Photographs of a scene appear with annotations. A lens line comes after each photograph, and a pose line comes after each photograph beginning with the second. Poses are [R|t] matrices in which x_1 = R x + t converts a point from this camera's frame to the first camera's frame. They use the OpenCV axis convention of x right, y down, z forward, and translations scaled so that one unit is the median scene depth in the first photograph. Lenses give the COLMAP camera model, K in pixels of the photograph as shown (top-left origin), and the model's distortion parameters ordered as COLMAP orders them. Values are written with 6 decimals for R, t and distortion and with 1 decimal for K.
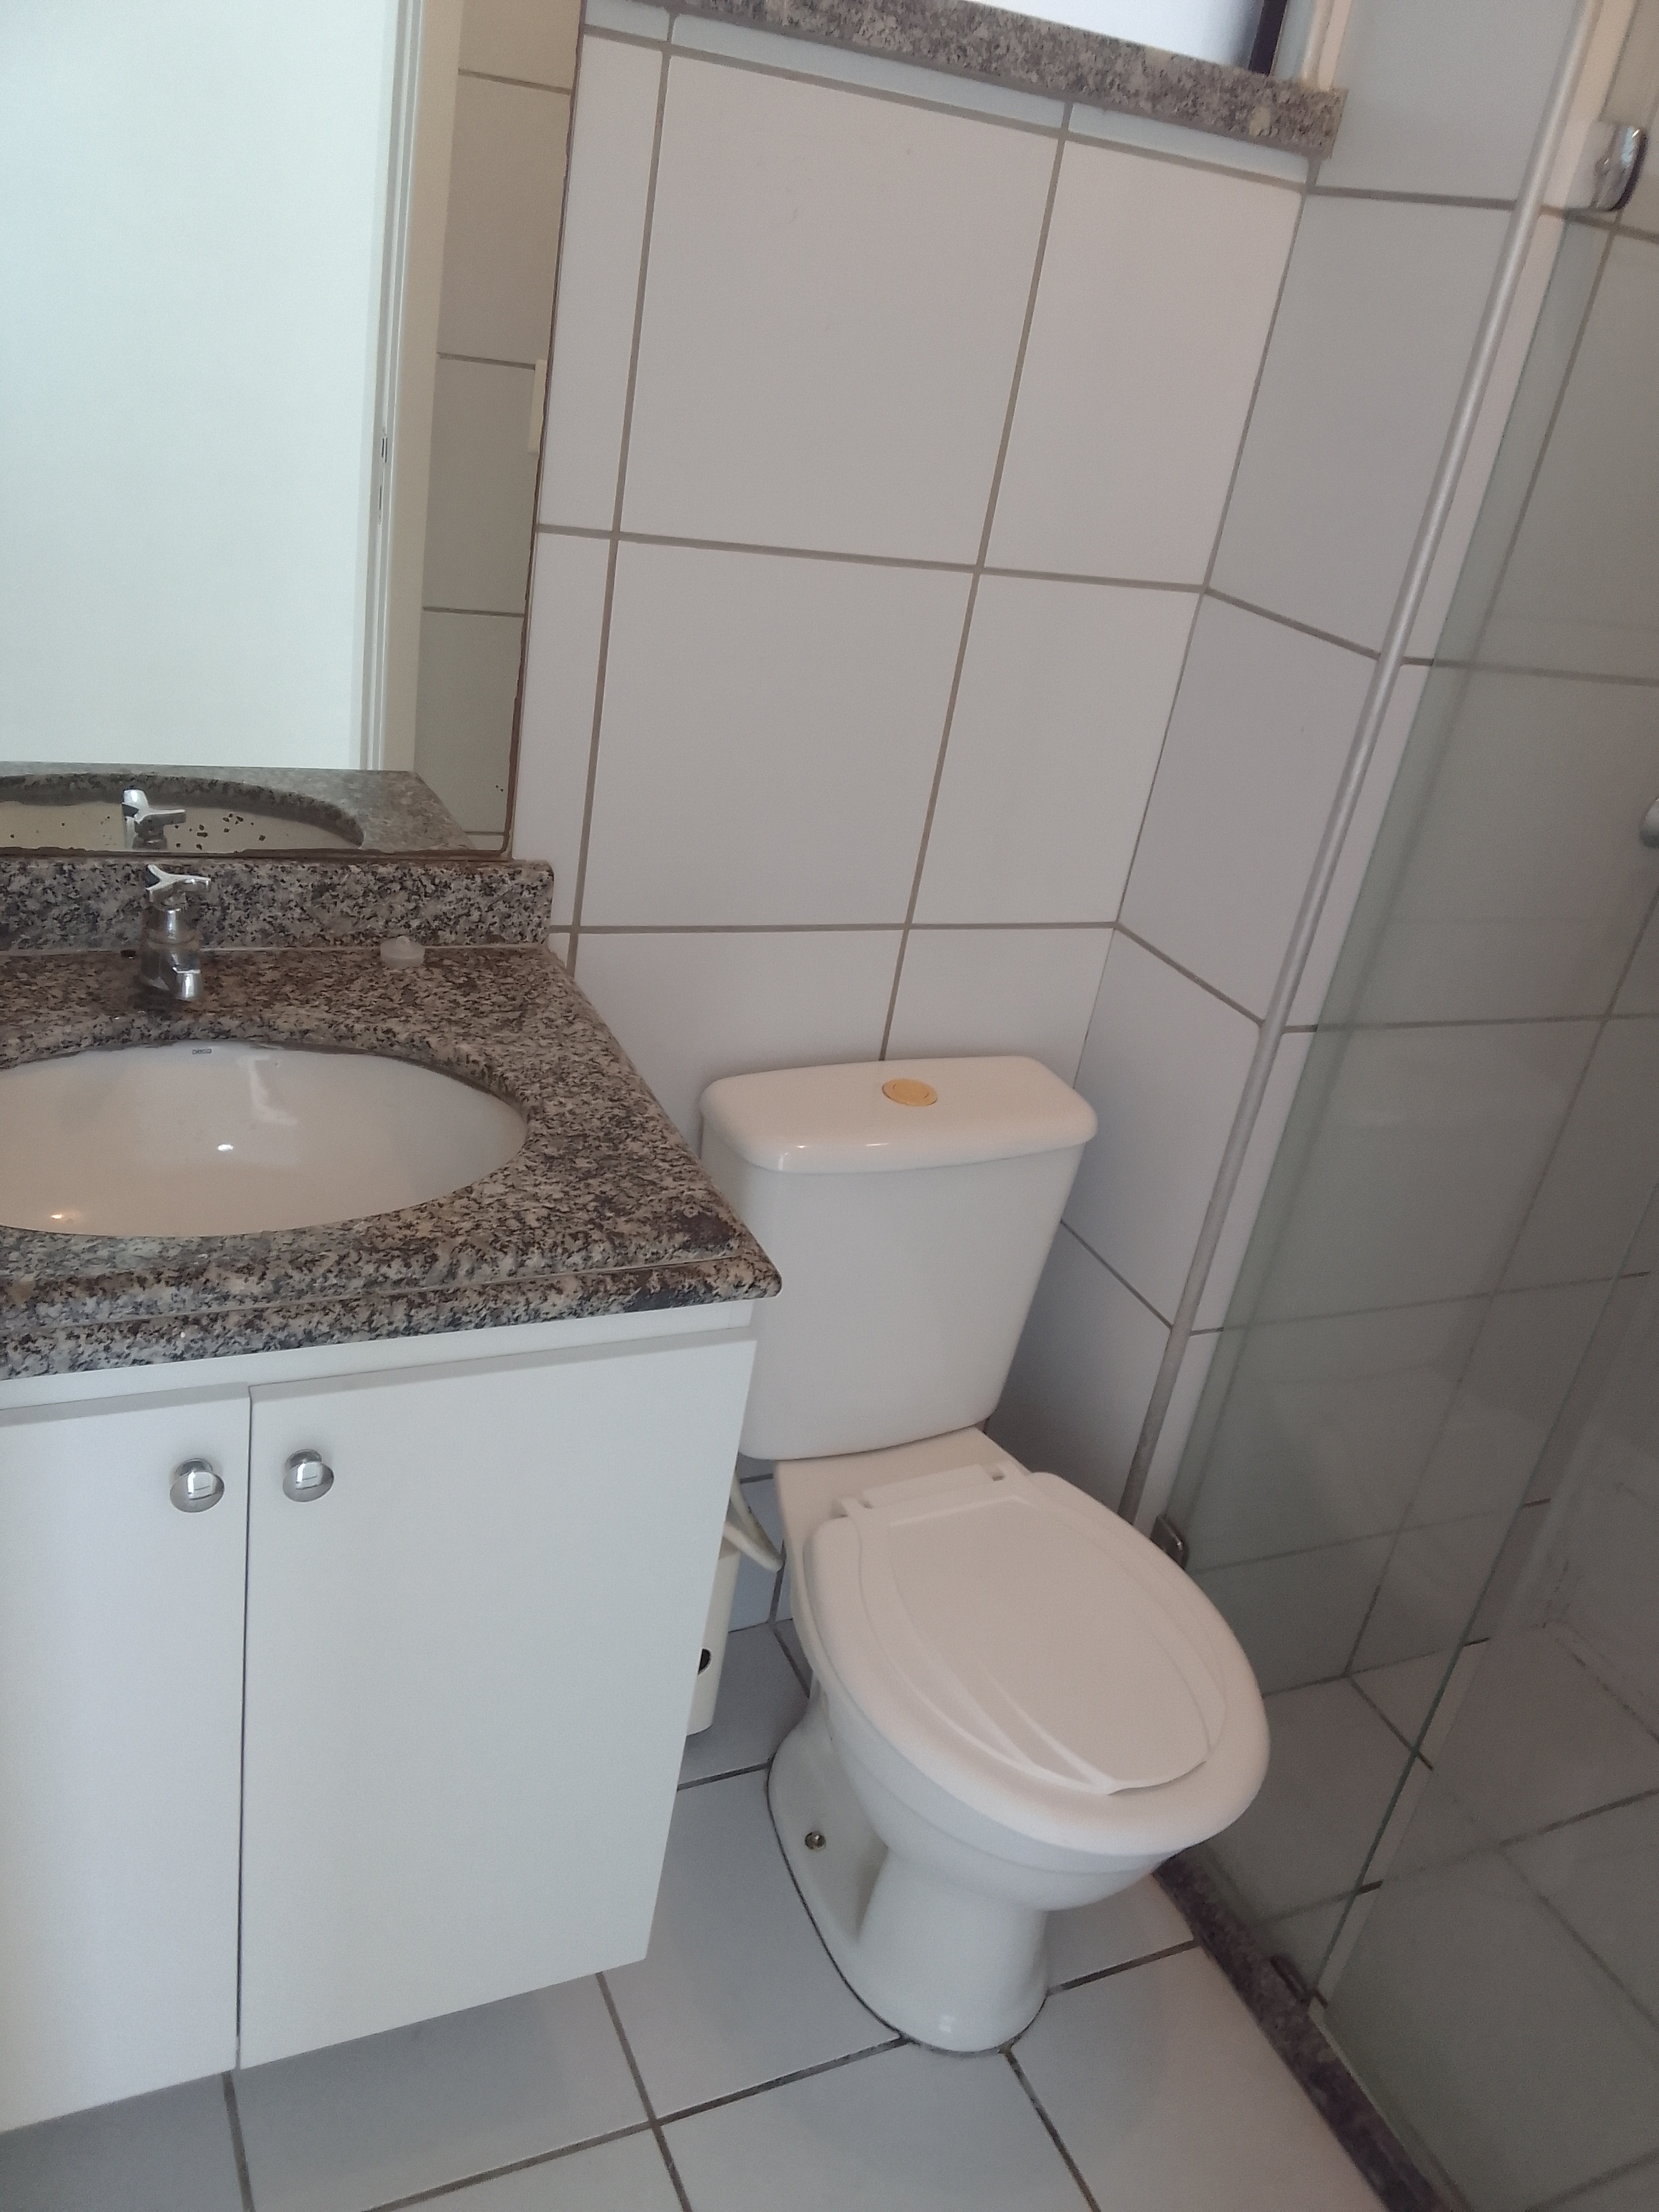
lens RADIAL K [[1702.6, 0, 815.6], [0, 1702.6, 1105.7], [0, 0, 1]] dist [0.122760, -0.289262]
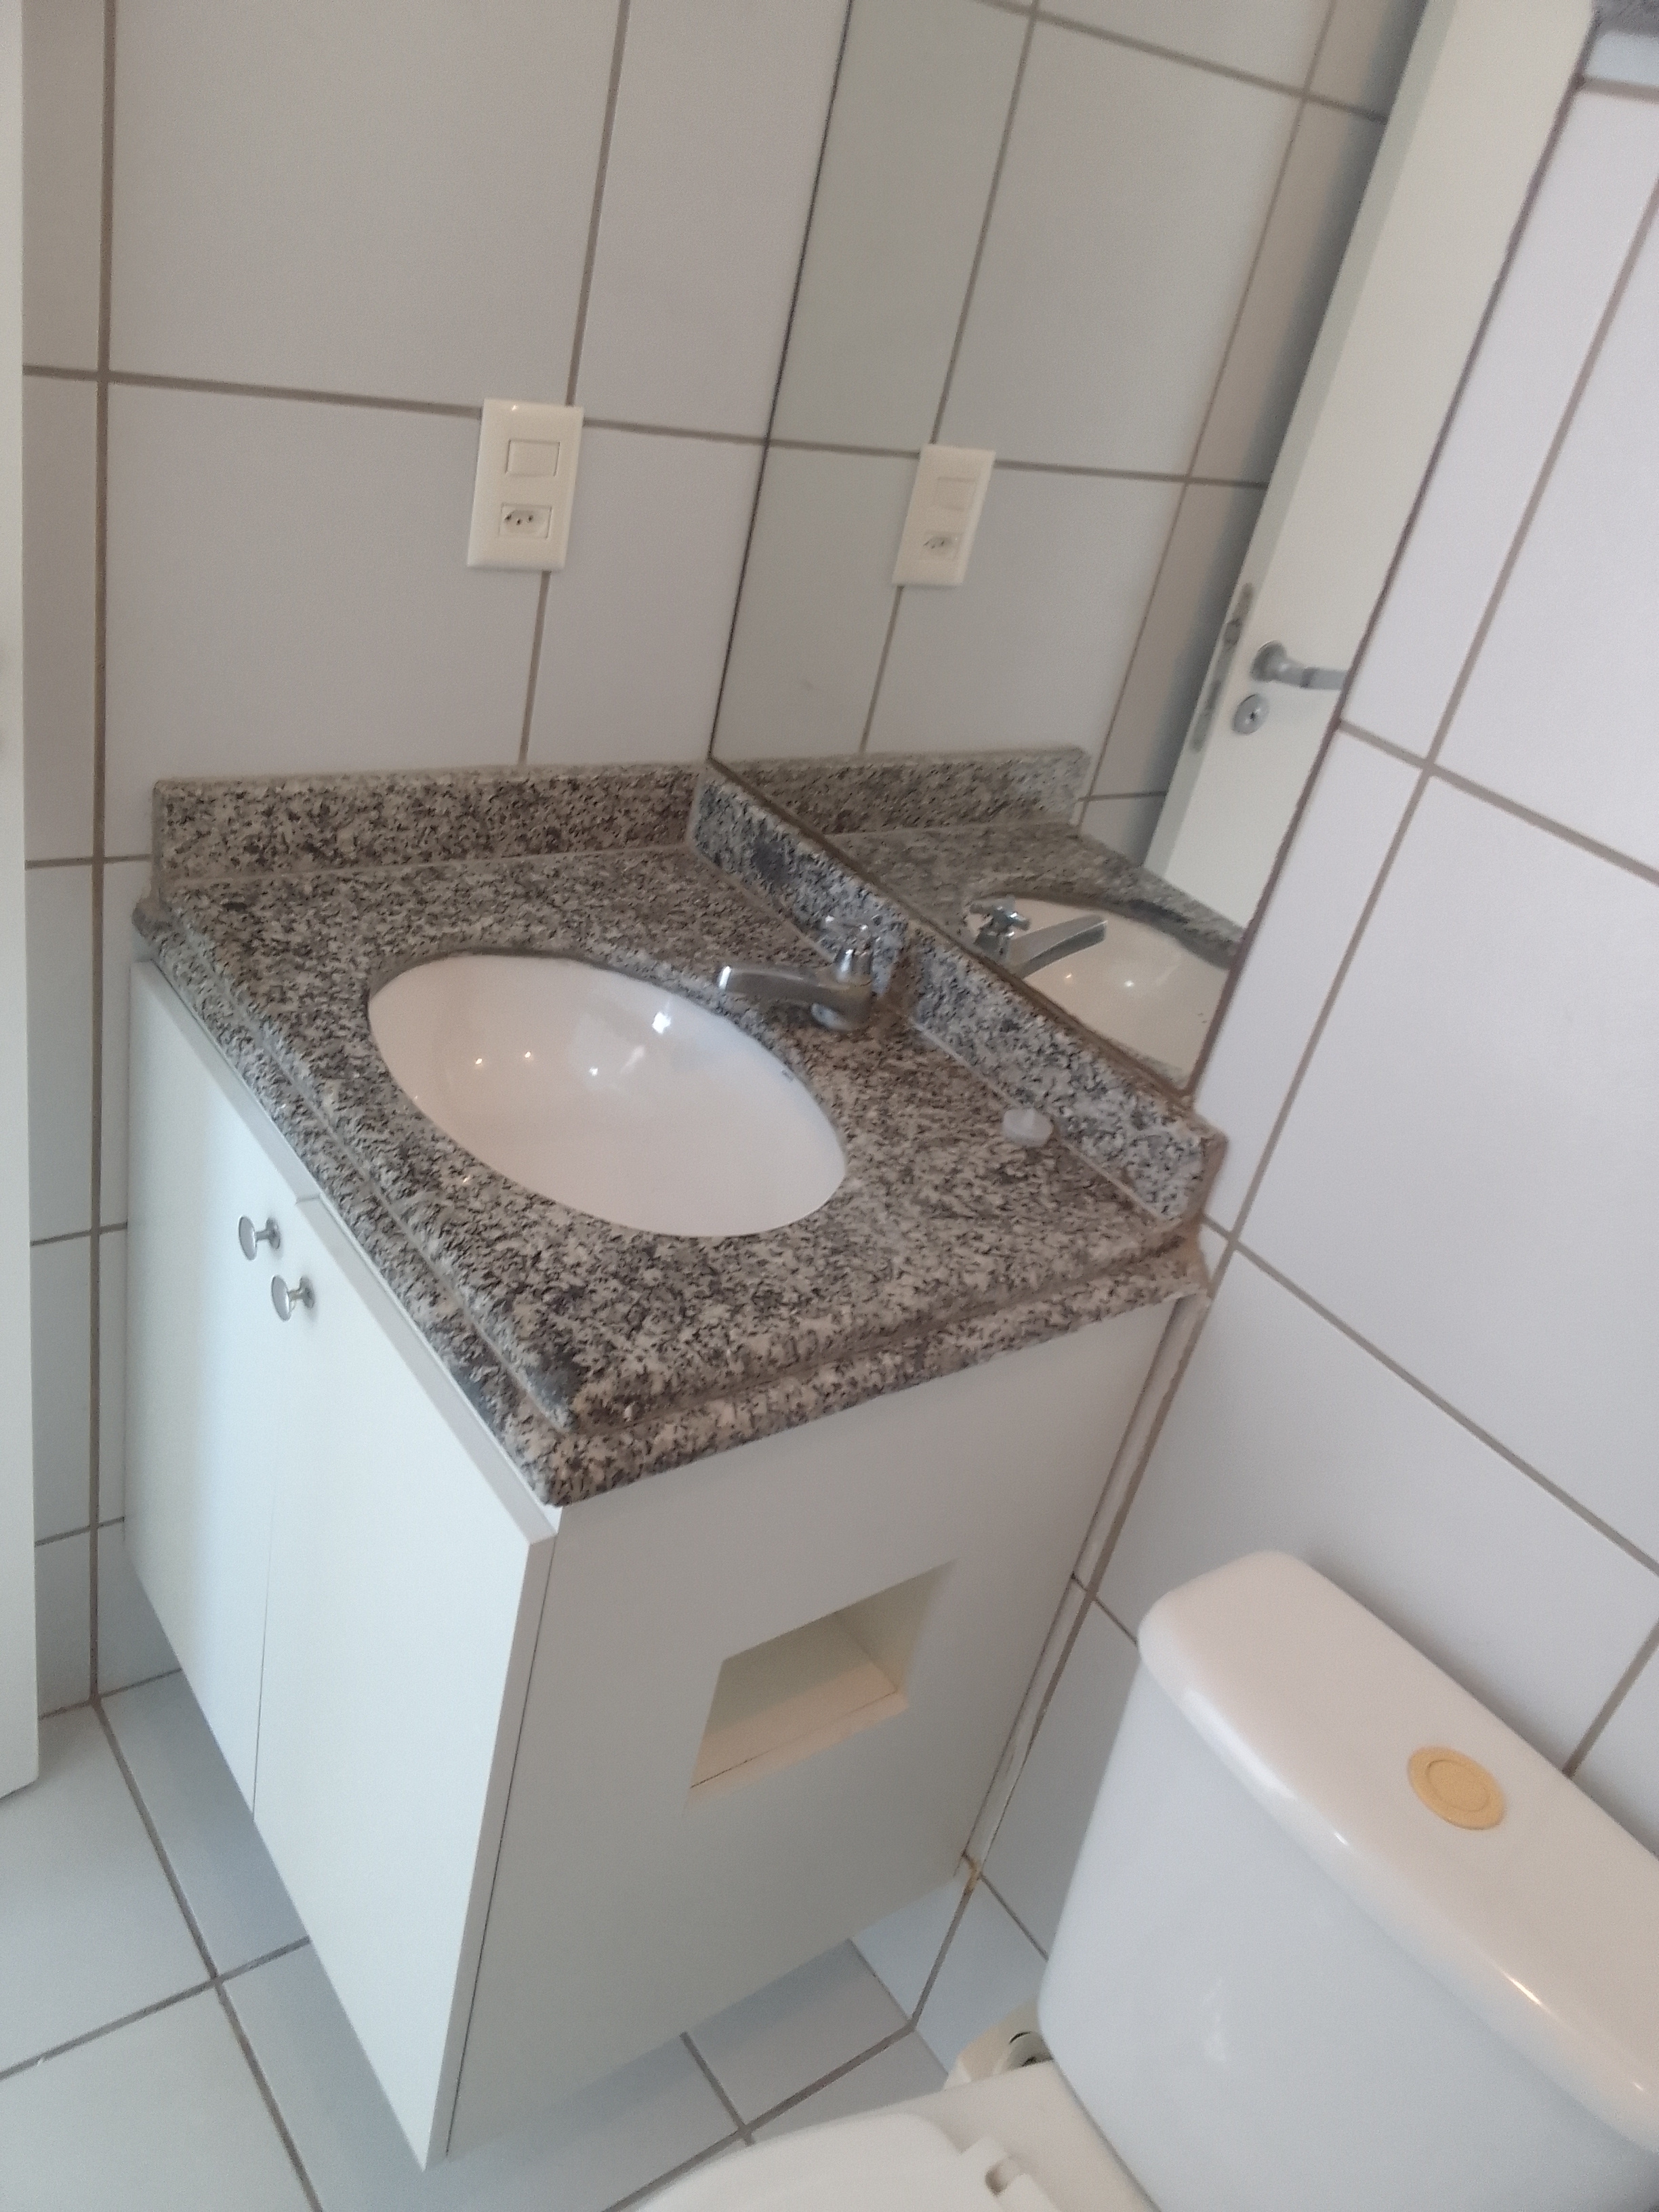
lens RADIAL K [[1702.6, 0, 815.6], [0, 1702.6, 1105.7], [0, 0, 1]] dist [0.122760, -0.289262]
pose [[0.225678, 0.390253, -0.892621, 0.515045], [-0.583815, 0.787681, 0.196769, -0.209717], [0.779890, 0.476719, 0.405598, 0.569533]]
